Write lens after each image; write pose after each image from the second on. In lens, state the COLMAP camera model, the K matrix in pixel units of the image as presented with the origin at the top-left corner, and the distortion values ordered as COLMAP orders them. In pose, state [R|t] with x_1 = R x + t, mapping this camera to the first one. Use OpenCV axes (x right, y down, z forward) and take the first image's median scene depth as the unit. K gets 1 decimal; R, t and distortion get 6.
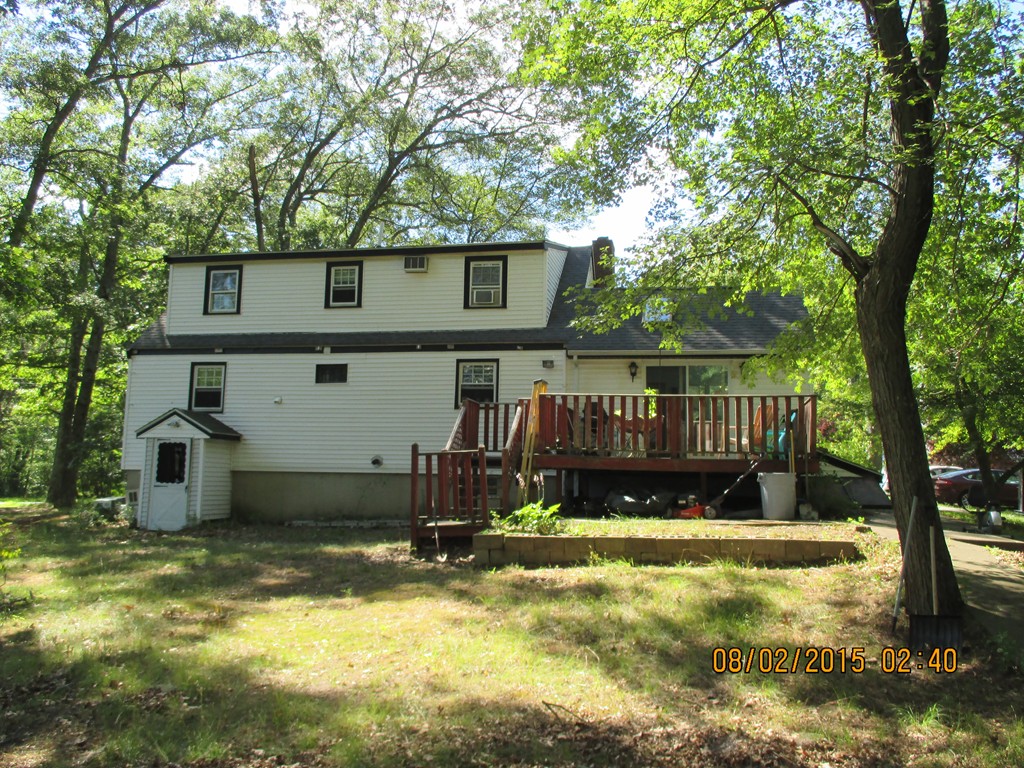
lens RADIAL K [[860.2, 0, 511.1], [0, 860.2, 370.4], [0, 0, 1]] dist [-0.036556, -0.006307]
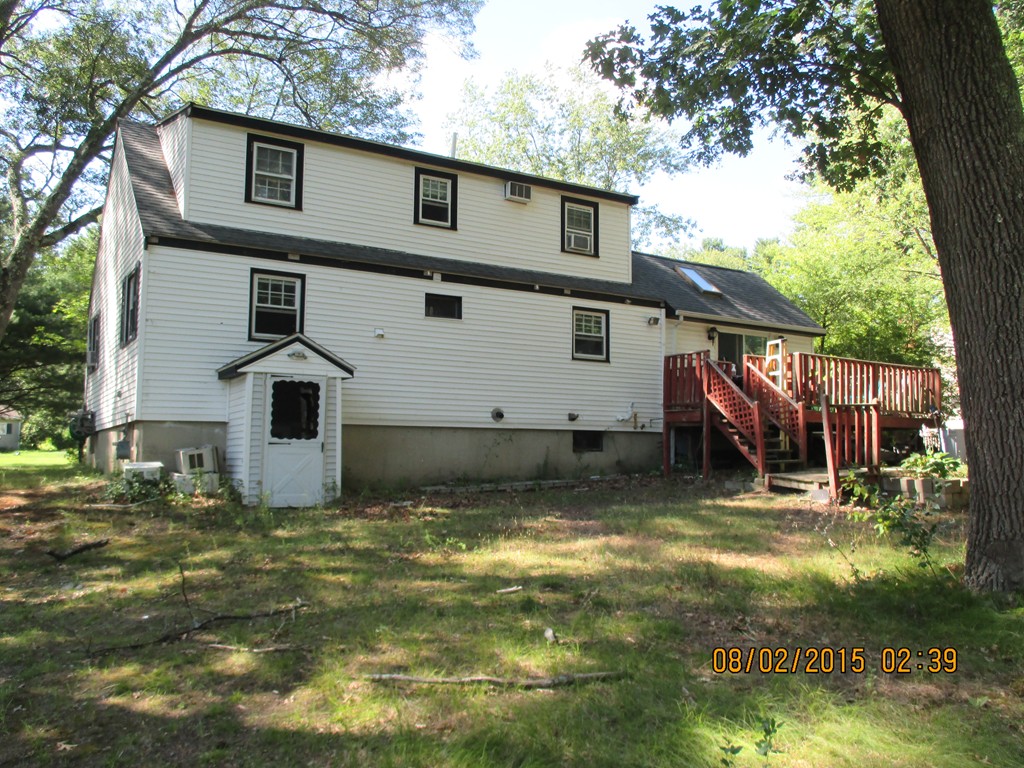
lens RADIAL K [[860.2, 0, 511.1], [0, 860.2, 370.4], [0, 0, 1]] dist [-0.036556, -0.006307]
pose [[0.741697, 0.058301, 0.668197, -0.702630], [-0.080495, 0.996752, 0.002380, 0.057089], [-0.665888, -0.055552, 0.743981, 0.345485]]
